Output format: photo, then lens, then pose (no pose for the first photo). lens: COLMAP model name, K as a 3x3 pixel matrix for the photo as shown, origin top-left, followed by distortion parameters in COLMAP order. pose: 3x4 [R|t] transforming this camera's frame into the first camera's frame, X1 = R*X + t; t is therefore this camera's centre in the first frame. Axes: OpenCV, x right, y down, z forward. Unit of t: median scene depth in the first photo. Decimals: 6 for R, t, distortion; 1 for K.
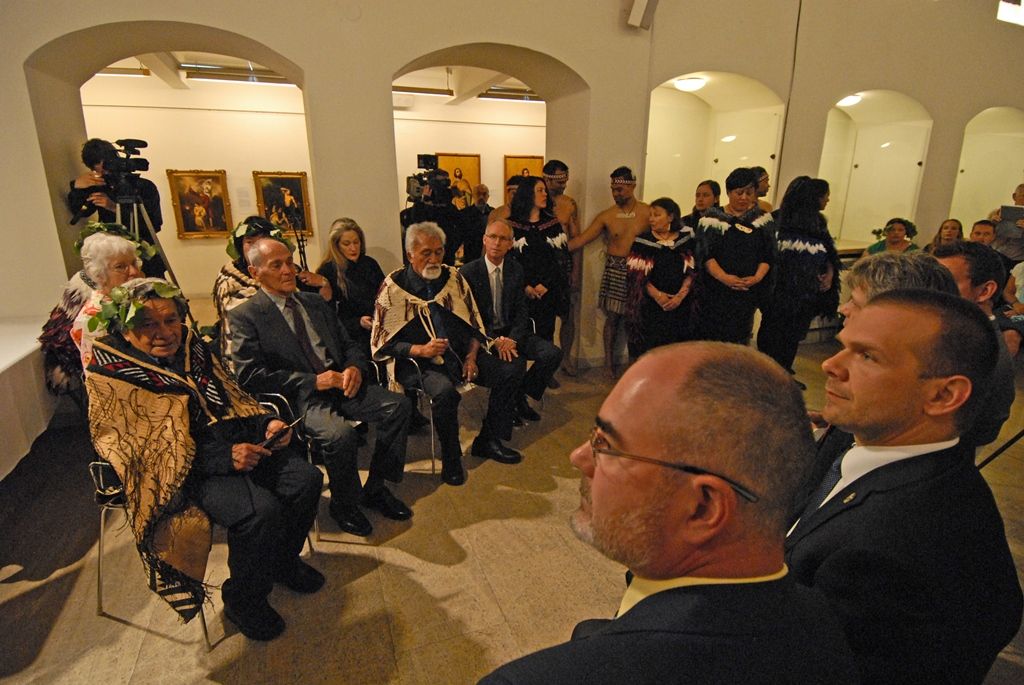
lens RADIAL K [[526.4, 0, 512.0], [0, 526.4, 342.5], [0, 0, 1]] dist [0.040370, -0.038418]
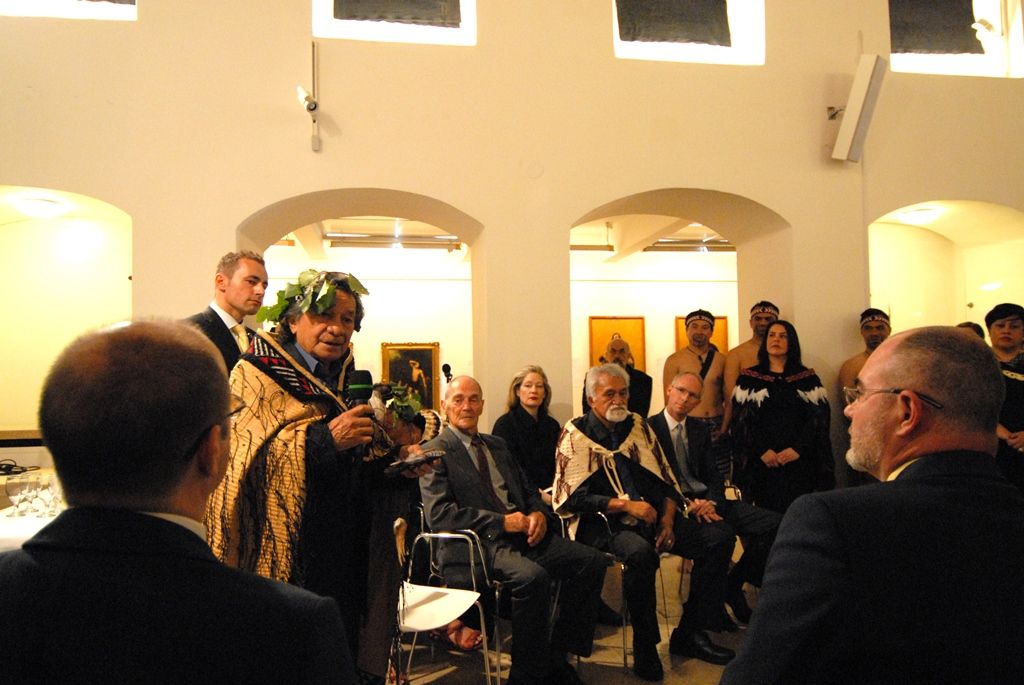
lens RADIAL K [[780.1, 0, 512.0], [0, 780.1, 342.5], [0, 0, 1]] dist [0.192745, -0.290007]
pose [[0.980139, -0.028707, -0.196221, -0.061957], [-0.037386, 0.944976, -0.324996, 0.177333], [0.194754, 0.325878, 0.925135, -0.293239]]
